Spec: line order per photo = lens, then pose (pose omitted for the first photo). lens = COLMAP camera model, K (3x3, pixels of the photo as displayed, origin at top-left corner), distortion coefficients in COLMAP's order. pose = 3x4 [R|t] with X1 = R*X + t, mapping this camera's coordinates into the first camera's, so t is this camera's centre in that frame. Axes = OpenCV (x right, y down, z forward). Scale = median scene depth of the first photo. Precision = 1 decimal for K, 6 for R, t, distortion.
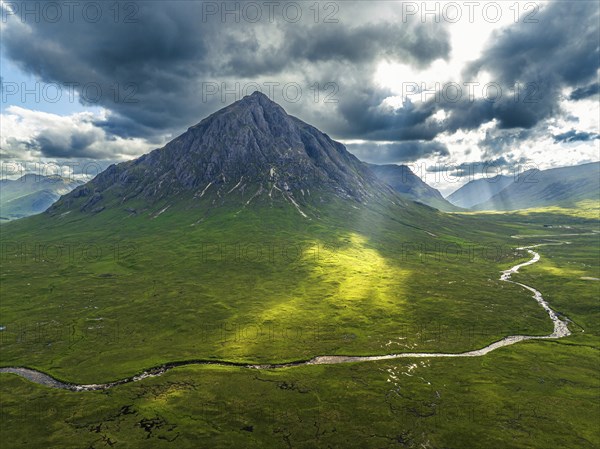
lens RADIAL K [[427.7, 0, 300.0], [0, 427.7, 224.5], [0, 0, 1]] dist [-0.027938, -0.003370]
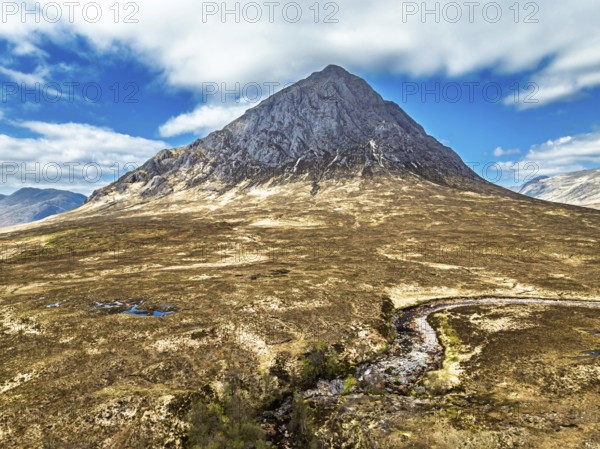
lens RADIAL K [[427.7, 0, 300.0], [0, 427.7, 224.5], [0, 0, 1]] dist [-0.027938, -0.003370]
pose [[0.999095, -0.017295, 0.038865, -1.066119], [0.019140, 0.998682, -0.047614, 0.336594], [-0.037991, 0.048315, 0.998109, 0.627881]]
